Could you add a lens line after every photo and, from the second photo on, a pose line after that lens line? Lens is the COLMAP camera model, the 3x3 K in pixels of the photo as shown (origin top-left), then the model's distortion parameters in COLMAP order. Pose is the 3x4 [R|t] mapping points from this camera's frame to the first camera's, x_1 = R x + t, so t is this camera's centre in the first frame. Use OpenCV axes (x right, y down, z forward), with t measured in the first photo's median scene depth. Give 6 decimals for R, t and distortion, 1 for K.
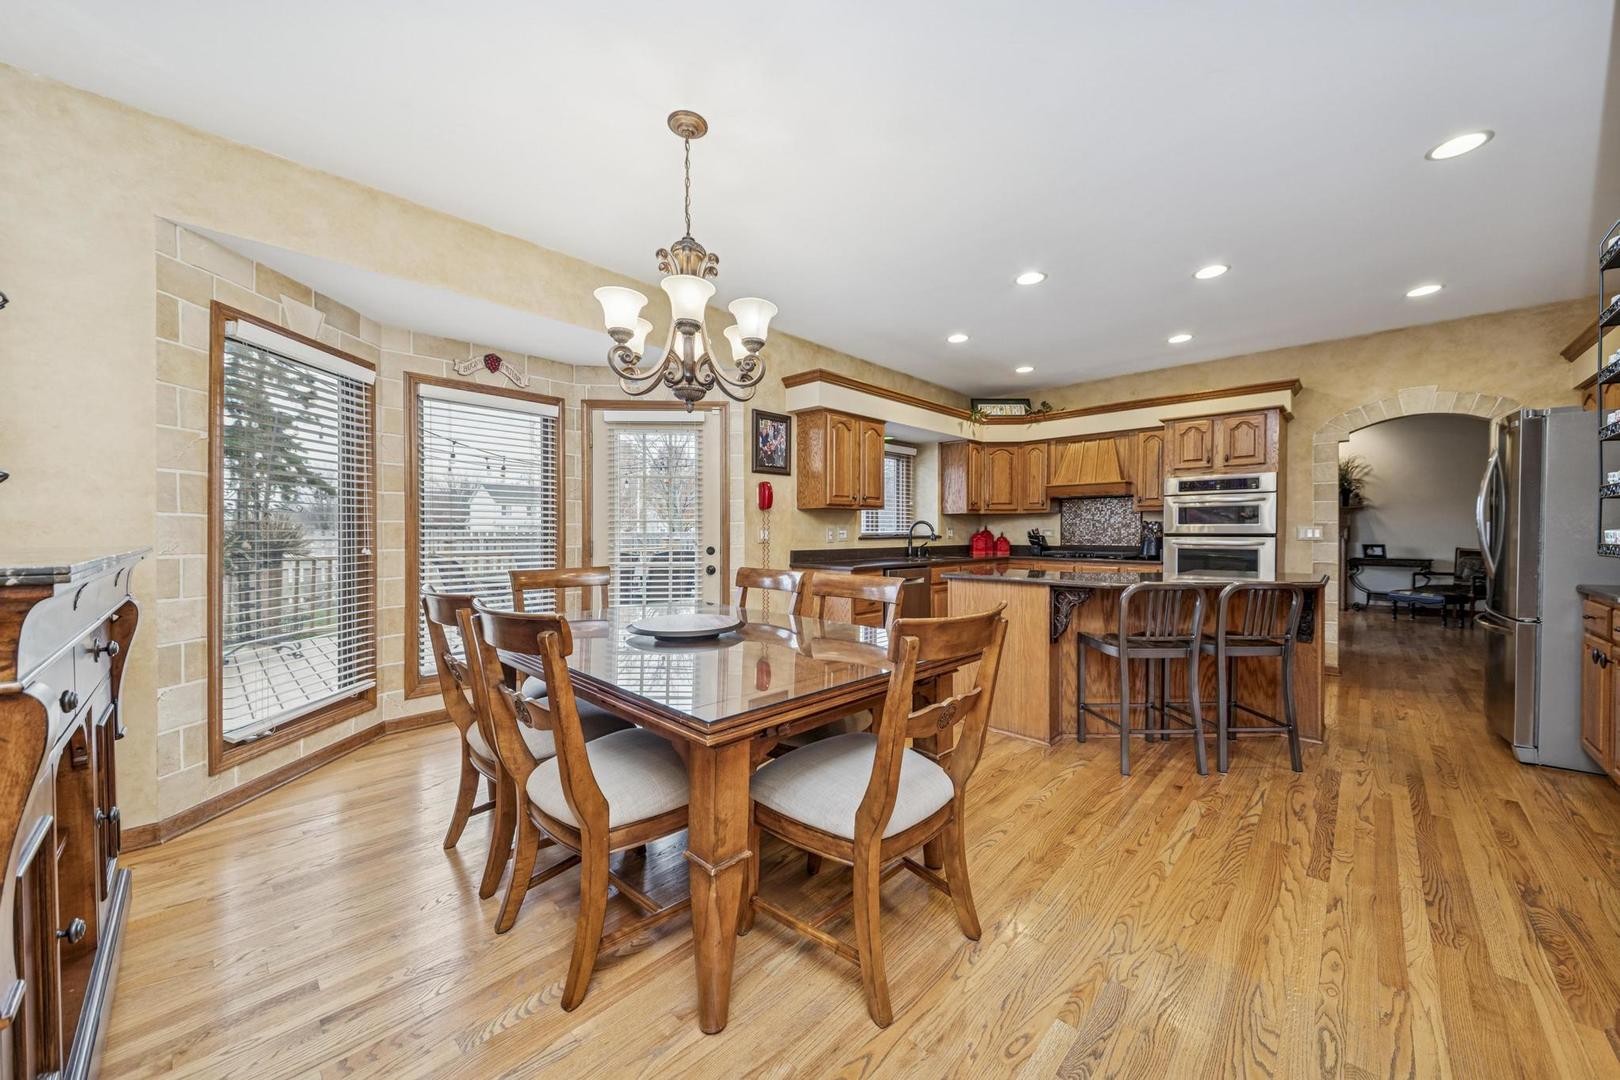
lens RADIAL K [[580.5, 0, 811.7], [0, 580.5, 529.0], [0, 0, 1]] dist [0.013556, -0.001318]
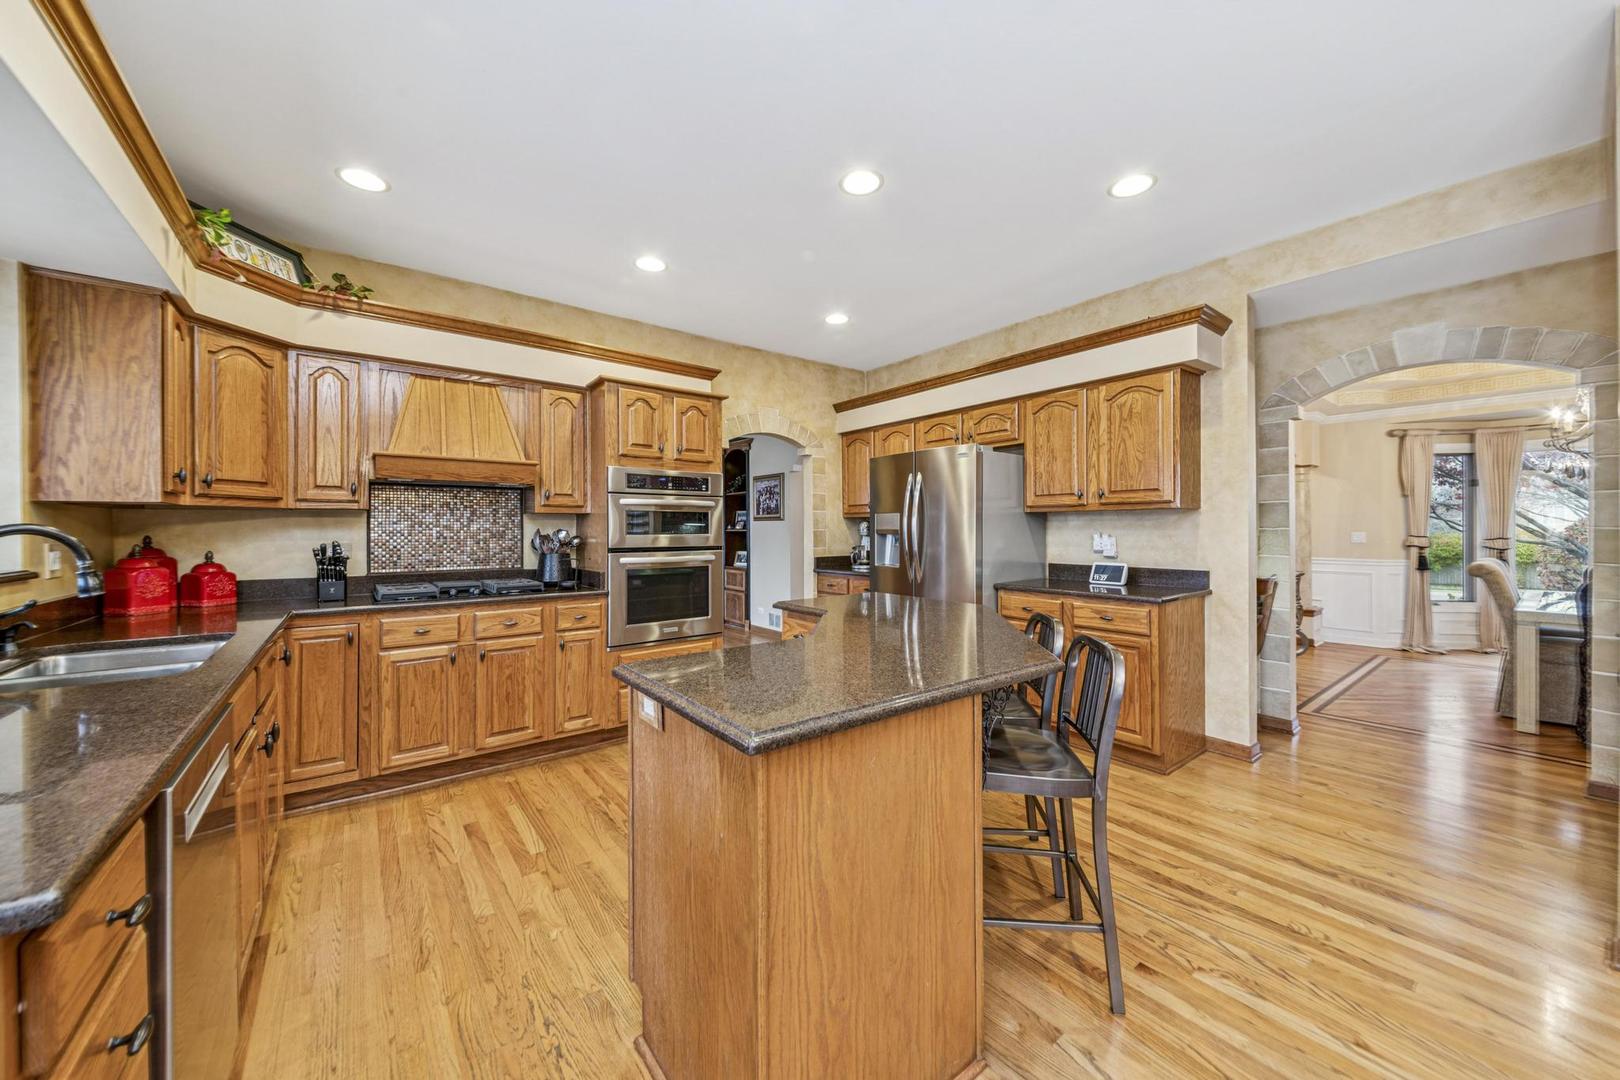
lens RADIAL K [[580.5, 0, 811.3], [0, 580.5, 540.3], [0, 0, 1]] dist [0.013556, -0.001318]
pose [[0.156667, -0.014286, 0.987548, -0.016711], [0.001630, 0.999898, 0.014206, -0.010609], [-0.987650, -0.000616, 0.156674, 0.659726]]
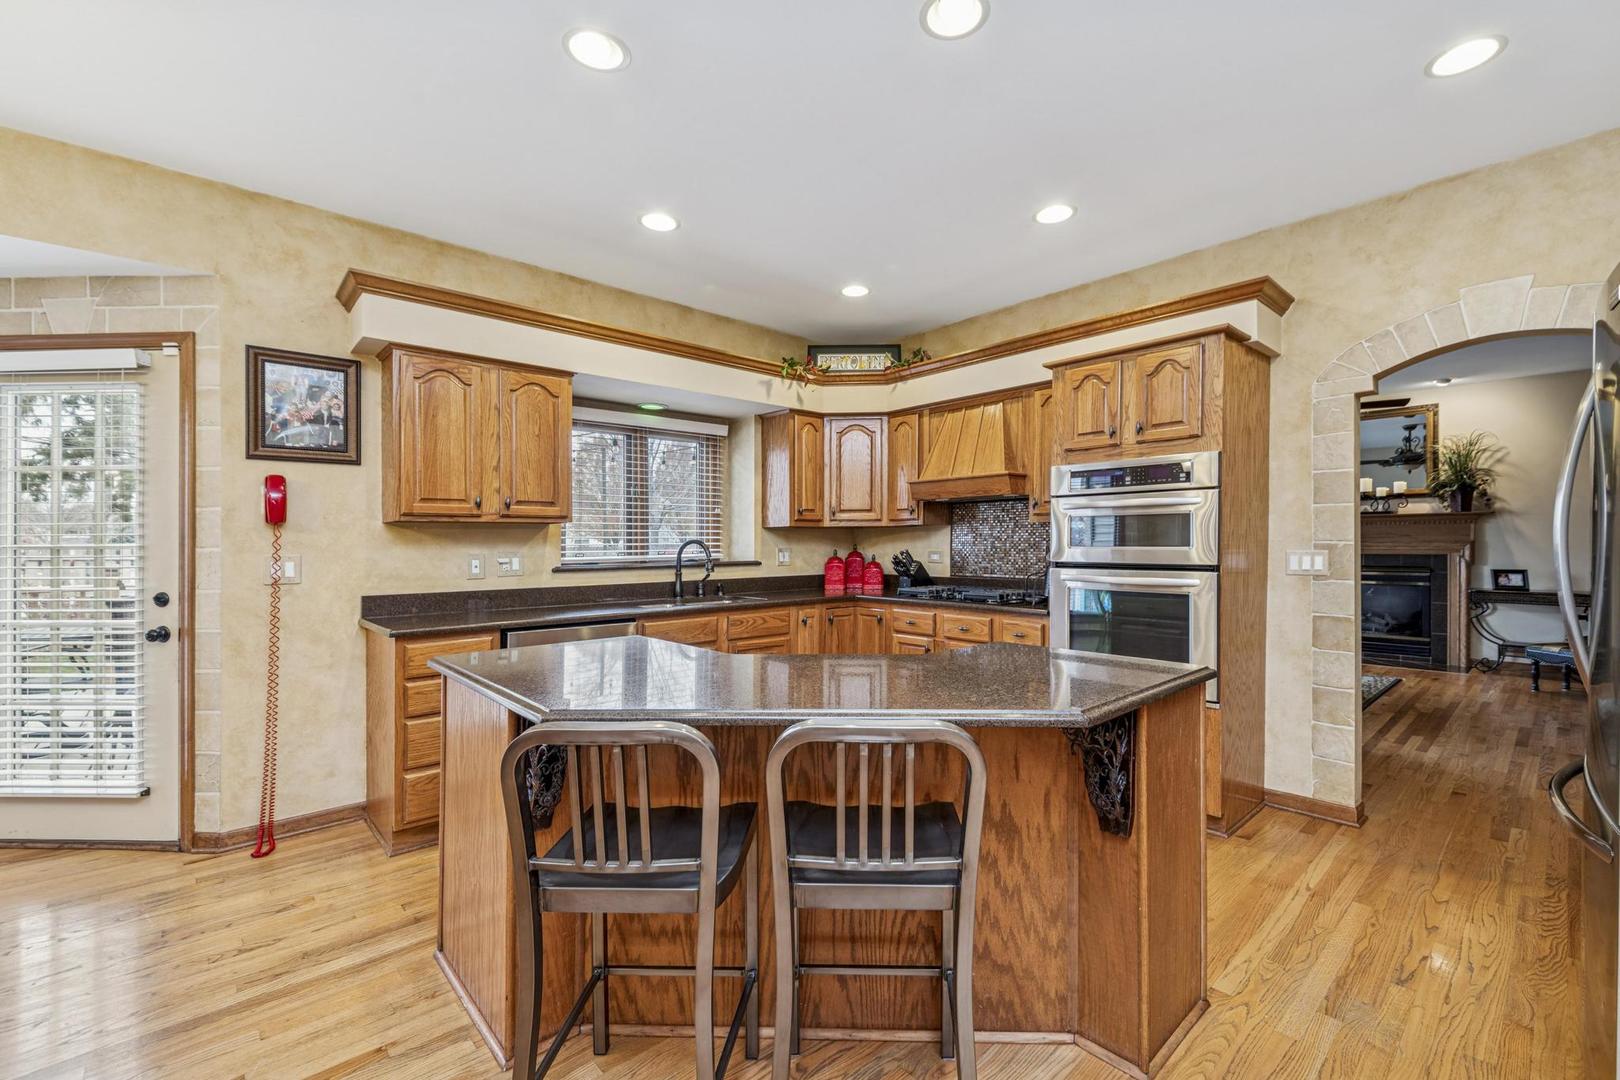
lens RADIAL K [[687.1, 0, 833.9], [0, 687.1, 541.1], [0, 0, 1]] dist [0.018991, -0.001538]
pose [[0.998232, -0.003128, -0.059363, 0.425147], [0.003230, 0.999993, 0.001624, -0.014427], [0.059358, -0.001812, 0.998235, 0.307363]]
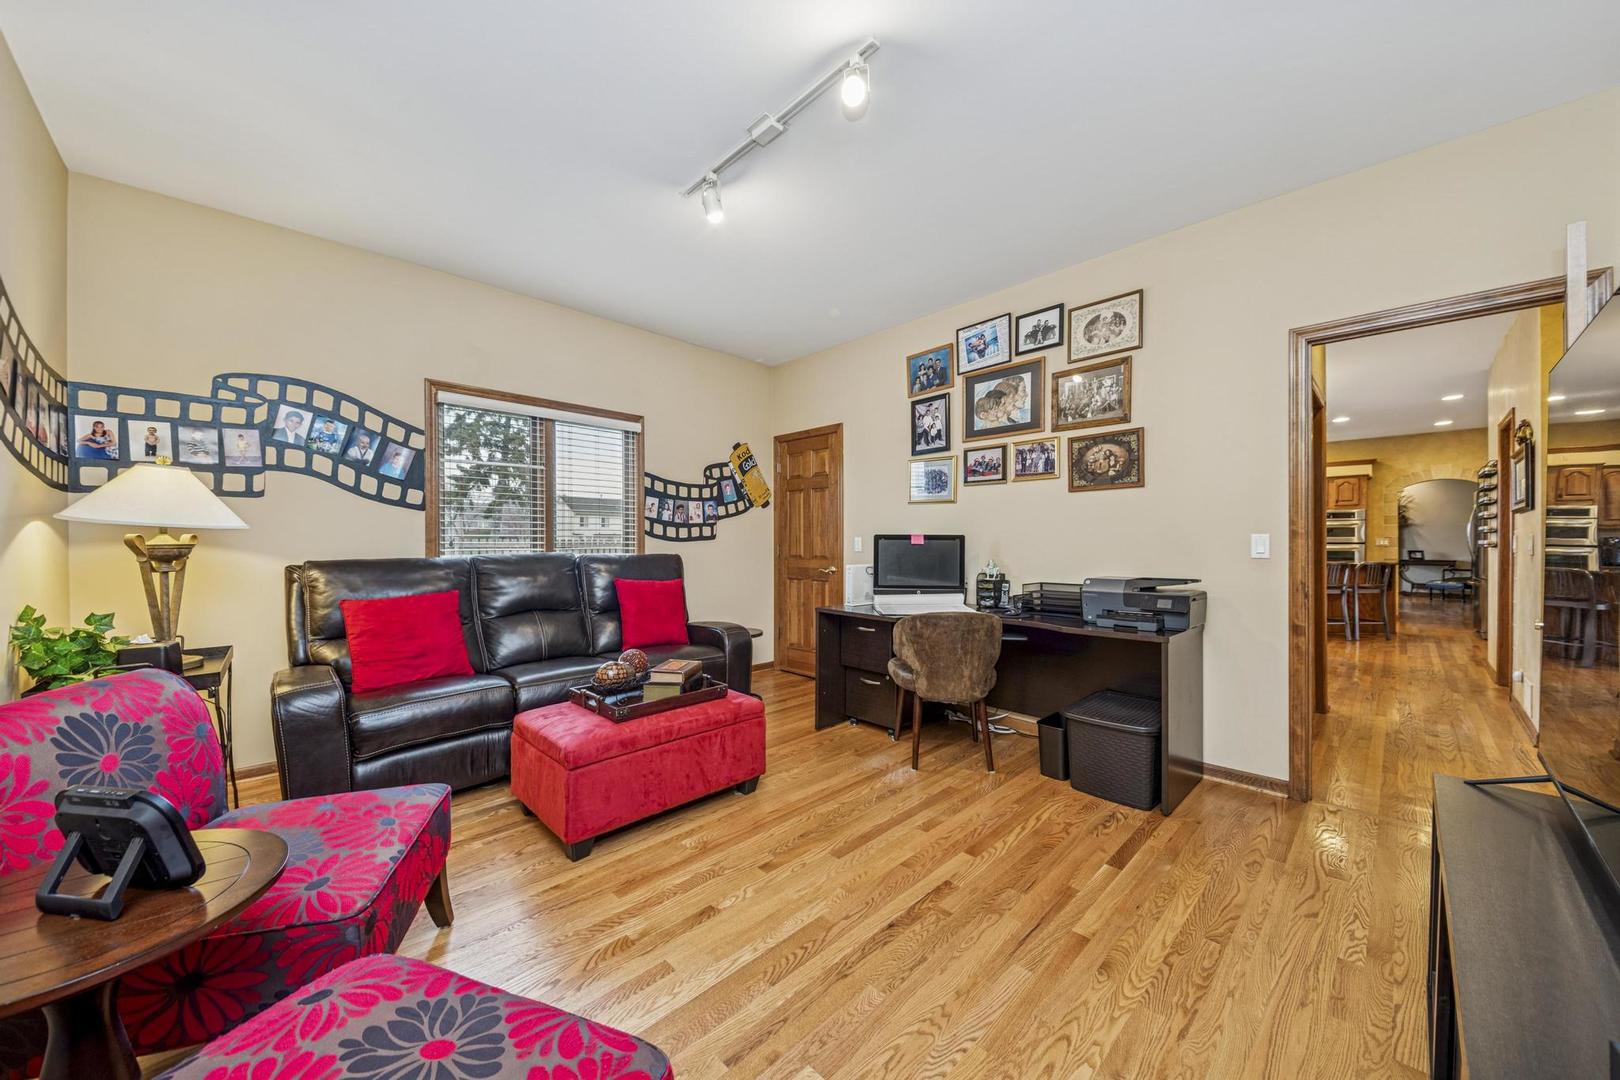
lens RADIAL K [[580.5, 0, 820.0], [0, 580.5, 540.8], [0, 0, 1]] dist [0.013556, -0.001318]
pose [[0.999682, 0.001880, -0.025149, -0.819098], [-0.001863, 0.999998, 0.000716, 0.005793], [0.025150, -0.000669, 0.999683, -0.838728]]
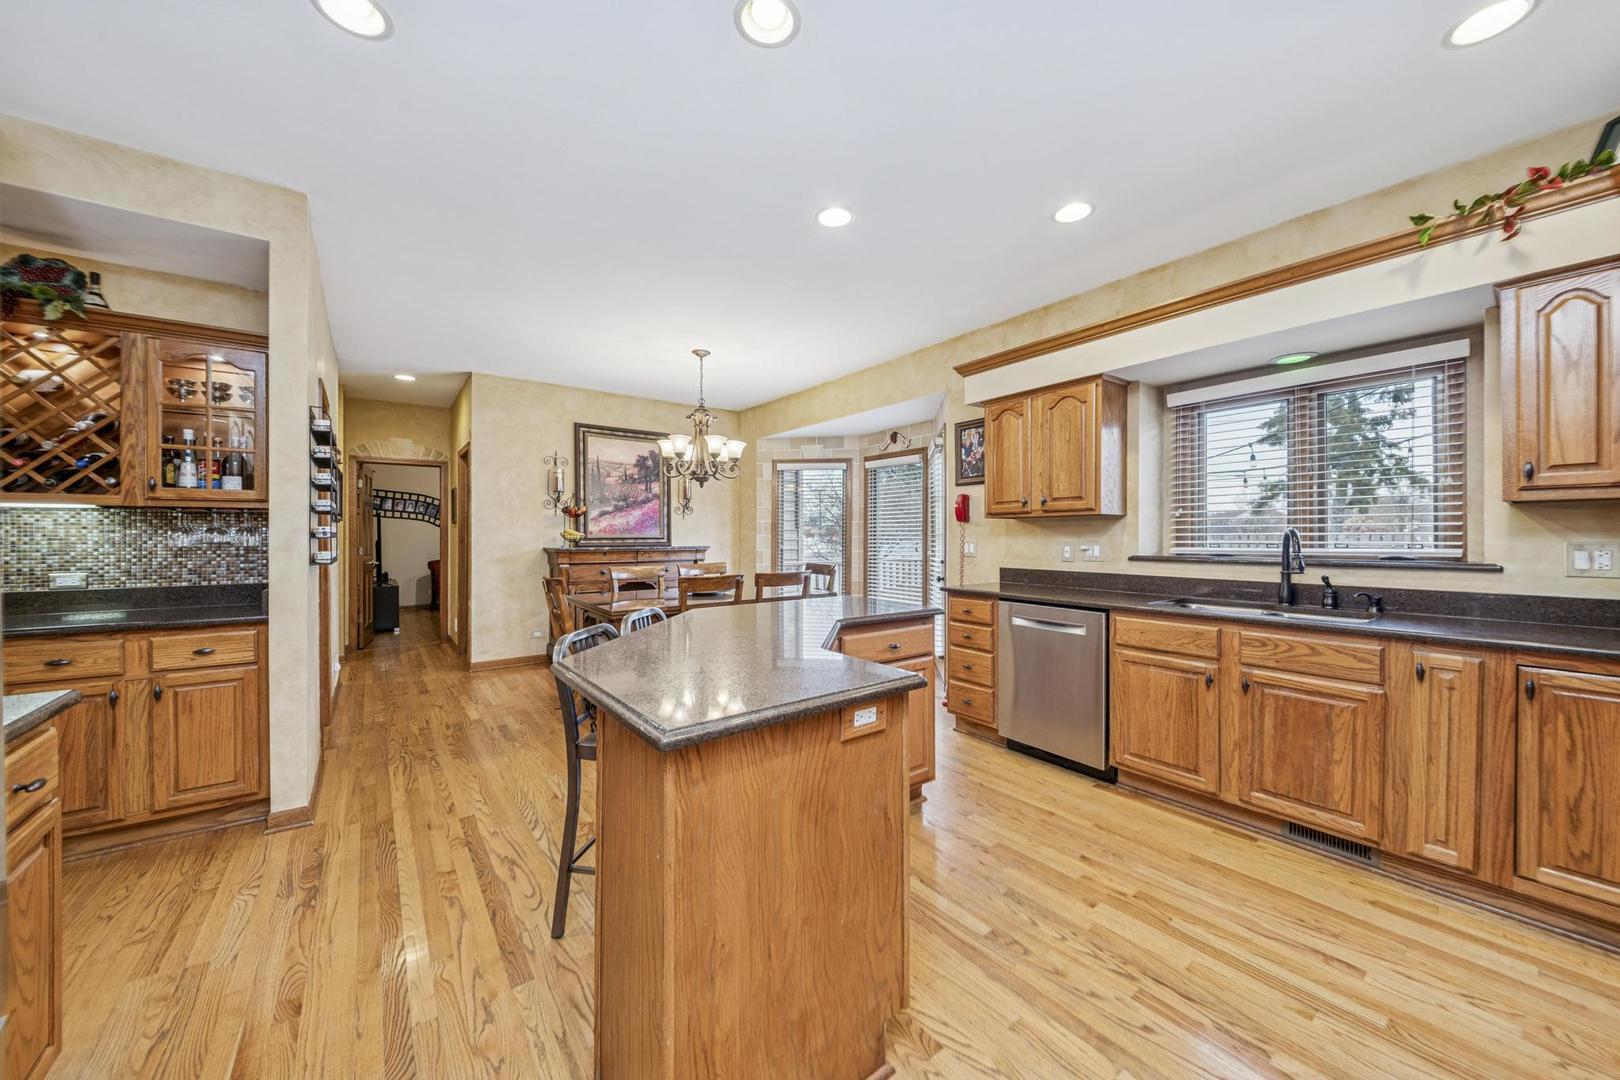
lens RADIAL K [[580.5, 0, 815.0], [0, 580.5, 543.0], [0, 0, 1]] dist [0.013556, -0.001318]
pose [[-0.150592, 0.016172, -0.988464, 0.790946], [0.003811, 0.999868, 0.015778, -0.012736], [0.988589, -0.001391, -0.150634, 0.769326]]
